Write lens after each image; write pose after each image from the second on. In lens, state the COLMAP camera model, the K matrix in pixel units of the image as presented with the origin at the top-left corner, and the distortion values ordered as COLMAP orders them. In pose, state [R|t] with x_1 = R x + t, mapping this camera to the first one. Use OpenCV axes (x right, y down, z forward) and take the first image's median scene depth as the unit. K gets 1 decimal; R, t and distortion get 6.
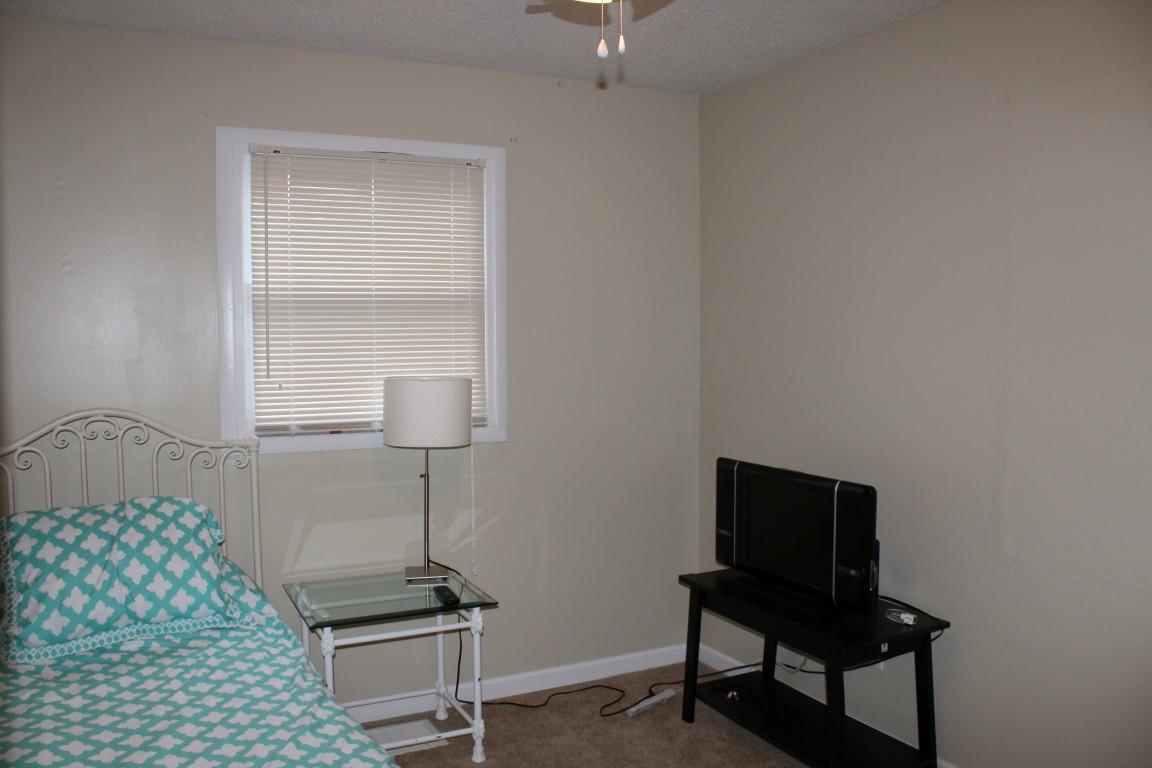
lens RADIAL K [[947.8, 0, 575.6], [0, 947.8, 382.2], [0, 0, 1]] dist [-0.119390, 0.080941]
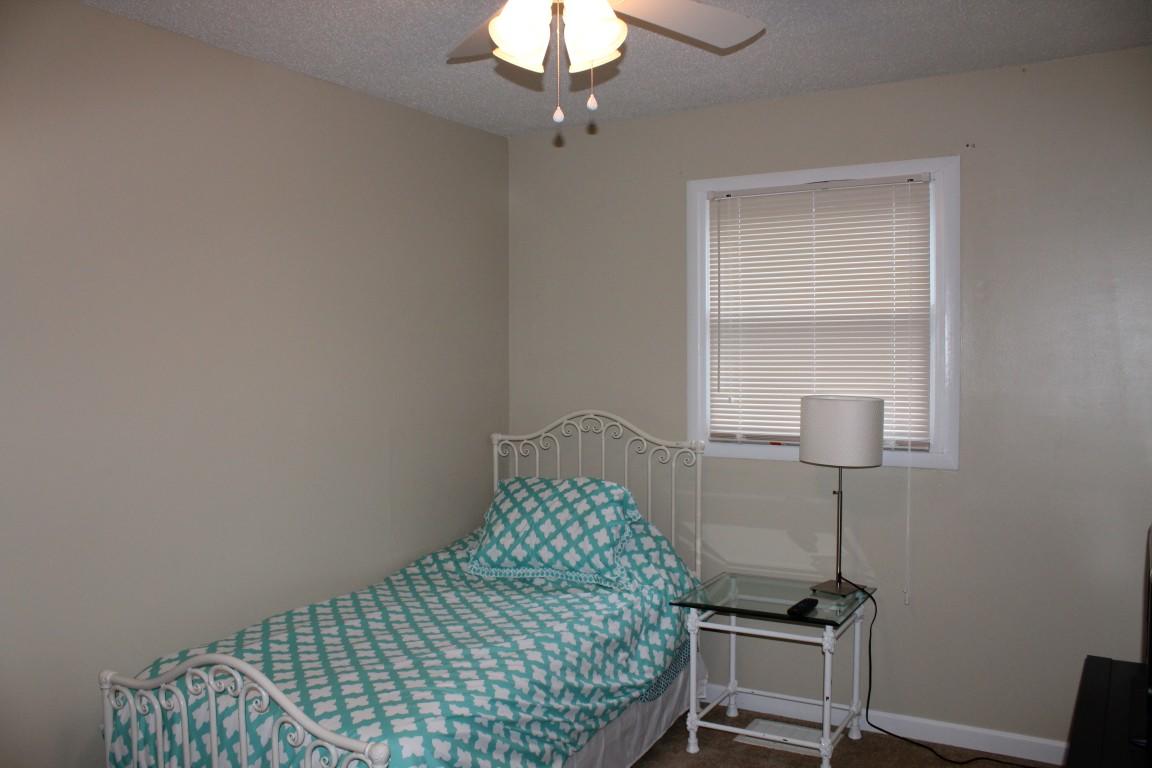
lens RADIAL K [[947.8, 0, 573.4], [0, 947.8, 385.4], [0, 0, 1]] dist [-0.119390, 0.080941]
pose [[0.553968, 0.029304, -0.832022, 0.548211], [-0.043615, 0.999029, 0.006147, -0.011788], [0.831394, 0.032884, 0.554709, 0.202812]]
